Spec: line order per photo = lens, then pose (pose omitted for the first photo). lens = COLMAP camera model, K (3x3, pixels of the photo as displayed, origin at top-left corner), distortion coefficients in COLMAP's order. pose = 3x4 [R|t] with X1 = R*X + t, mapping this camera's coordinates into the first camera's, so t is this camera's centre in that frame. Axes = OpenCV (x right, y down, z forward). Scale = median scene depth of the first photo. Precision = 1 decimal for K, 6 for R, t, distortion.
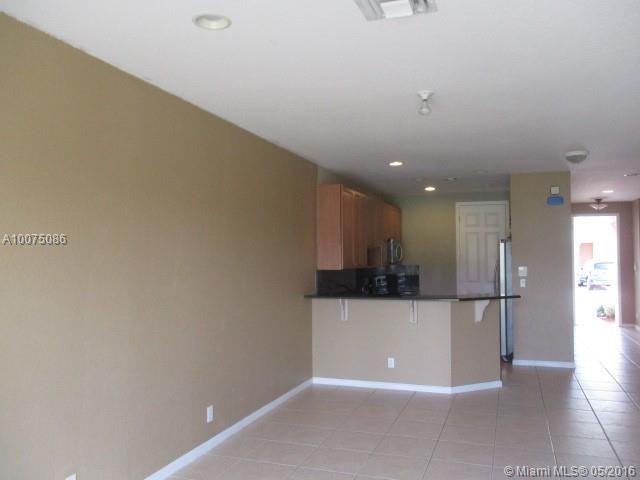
lens RADIAL K [[543.1, 0, 321.8], [0, 543.1, 240.7], [0, 0, 1]] dist [-0.011994, 0.010414]
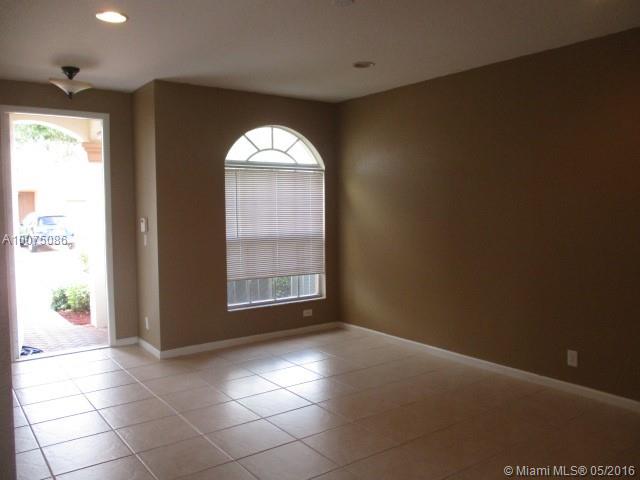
lens RADIAL K [[543.1, 0, 323.6], [0, 543.1, 238.8], [0, 0, 1]] dist [-0.011994, 0.010414]
pose [[0.573587, -0.038875, 0.818222, 0.197410], [-0.028354, 0.997332, 0.067261, 0.017048], [-0.818654, -0.061779, 0.570954, 0.427151]]
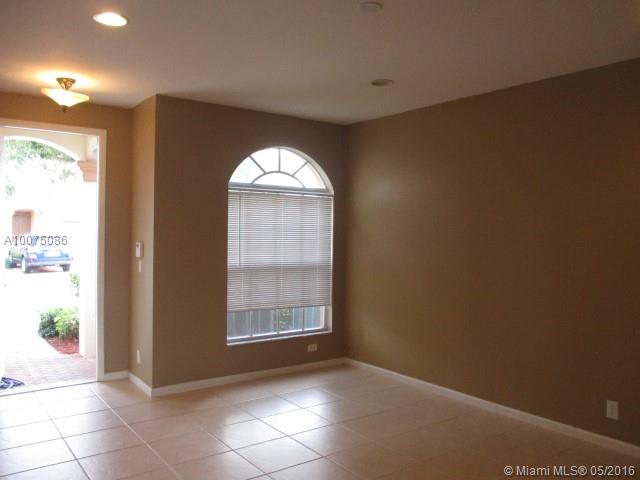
lens RADIAL K [[543.1, 0, 321.6], [0, 543.1, 236.7], [0, 0, 1]] dist [-0.011994, 0.010414]
pose [[0.572135, 0.015694, 0.820009, 0.214021], [-0.049766, 0.998639, 0.015610, 0.016695], [-0.818648, -0.049740, 0.572138, 0.447966]]
